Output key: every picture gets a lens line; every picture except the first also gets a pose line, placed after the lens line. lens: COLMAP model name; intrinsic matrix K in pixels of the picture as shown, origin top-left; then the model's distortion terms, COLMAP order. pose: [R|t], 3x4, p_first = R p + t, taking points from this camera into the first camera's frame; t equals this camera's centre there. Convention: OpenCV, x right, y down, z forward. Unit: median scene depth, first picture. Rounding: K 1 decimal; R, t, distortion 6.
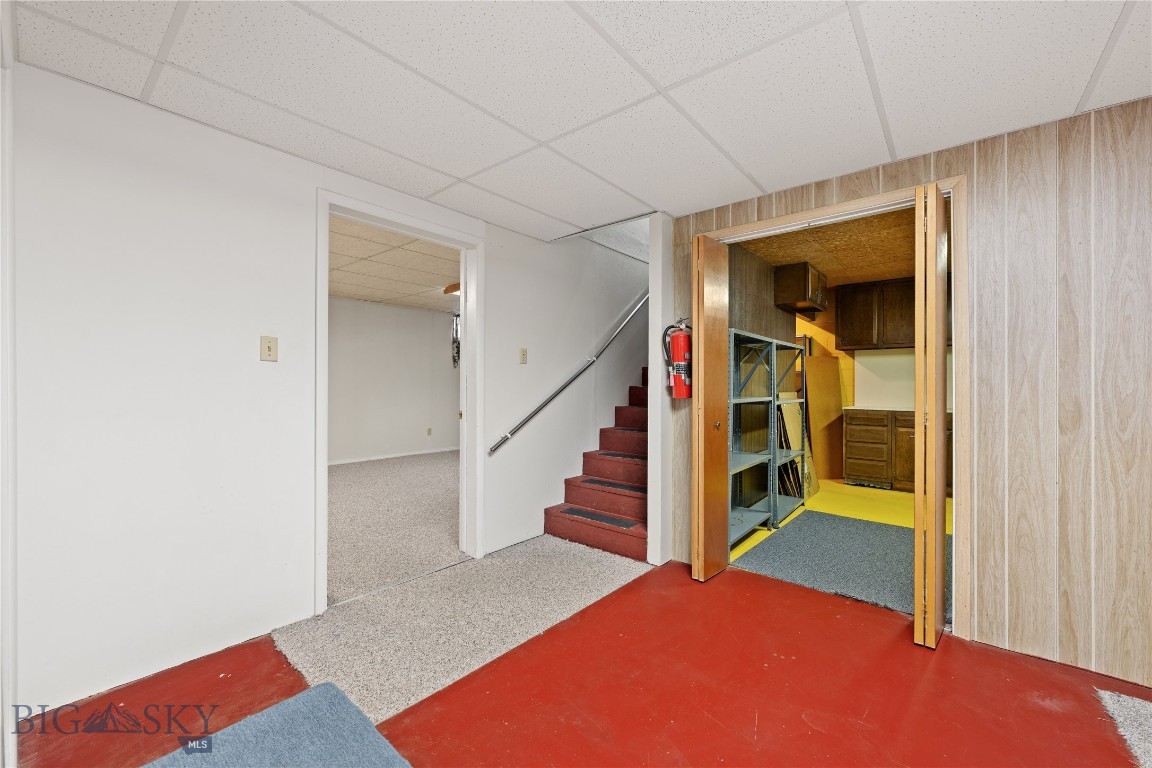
lens RADIAL K [[451.1, 0, 578.5], [0, 451.1, 383.4], [0, 0, 1]] dist [-0.001915, -0.000345]
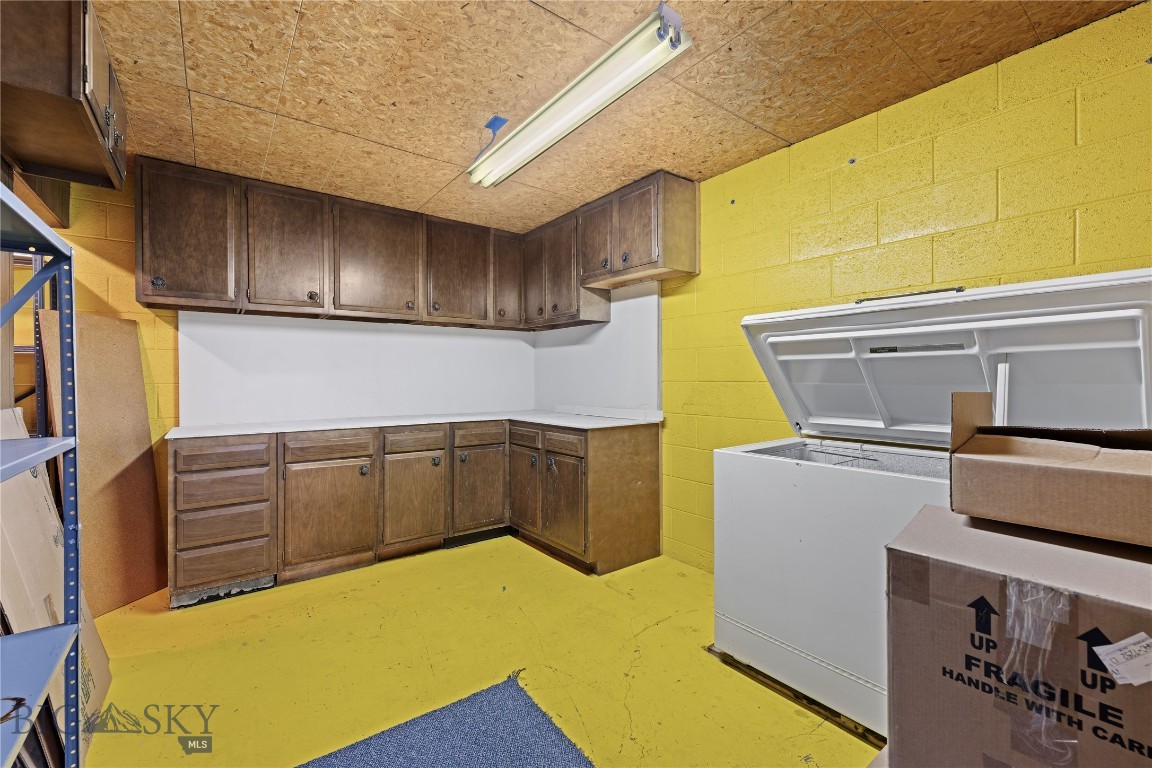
lens RADIAL K [[484.6, 0, 578.2], [0, 484.6, 380.8], [0, 0, 1]] dist [0.001770, 0.000023]
pose [[0.229370, -0.009189, 0.973296, 0.223250], [0.003842, 0.999956, 0.008535, -0.001438], [-0.973332, 0.001782, 0.229395, 0.503992]]
